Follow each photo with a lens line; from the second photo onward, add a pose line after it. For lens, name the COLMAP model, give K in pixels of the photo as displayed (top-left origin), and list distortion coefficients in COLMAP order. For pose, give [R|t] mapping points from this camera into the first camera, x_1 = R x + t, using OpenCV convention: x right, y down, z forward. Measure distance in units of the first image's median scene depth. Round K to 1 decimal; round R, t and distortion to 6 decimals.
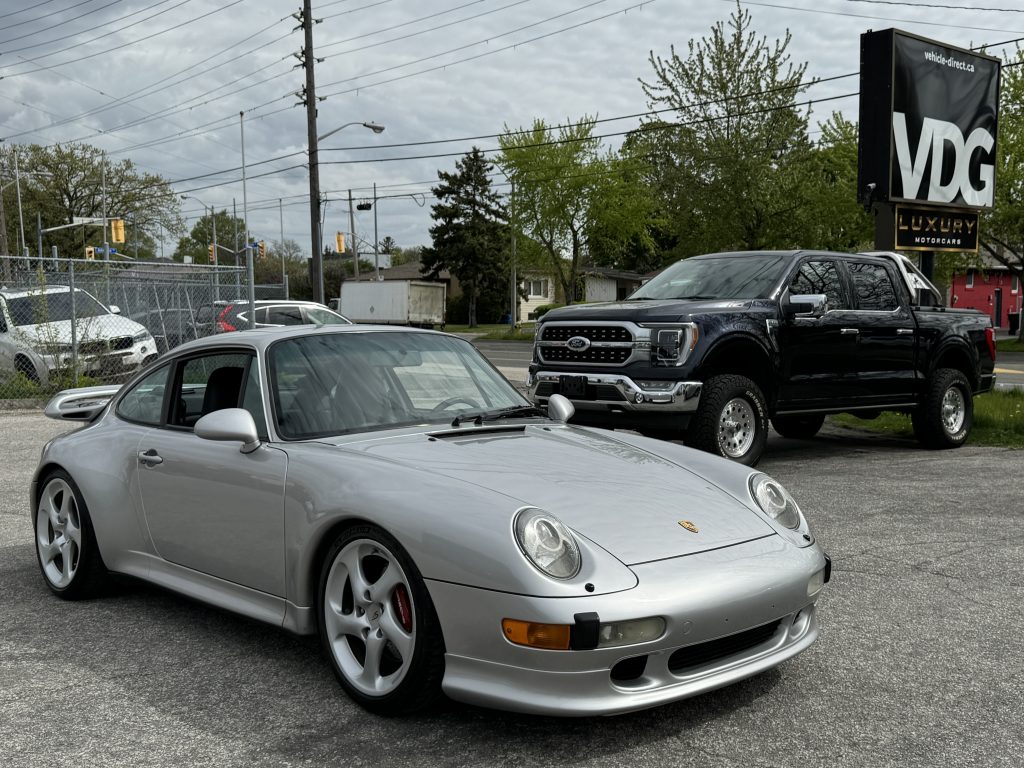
lens RADIAL K [[1117.5, 0, 564.0], [0, 1117.5, 399.7], [0, 0, 1]] dist [0.205330, -0.499086]
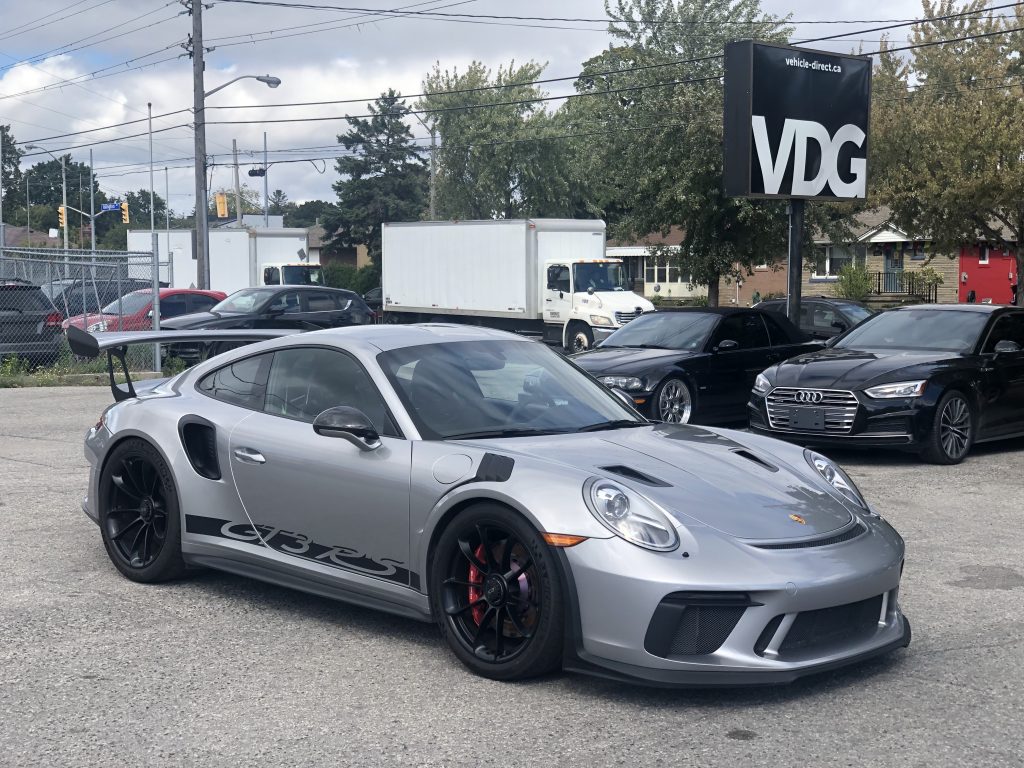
lens RADIAL K [[1542.6, 0, 499.2], [0, 1542.6, 383.3], [0, 0, 1]] dist [0.056166, 0.016823]
pose [[0.999908, 0.004370, -0.012824, 0.026630], [-0.004582, 0.999853, -0.016530, 0.011673], [0.012750, 0.016587, 0.999781, -0.190103]]
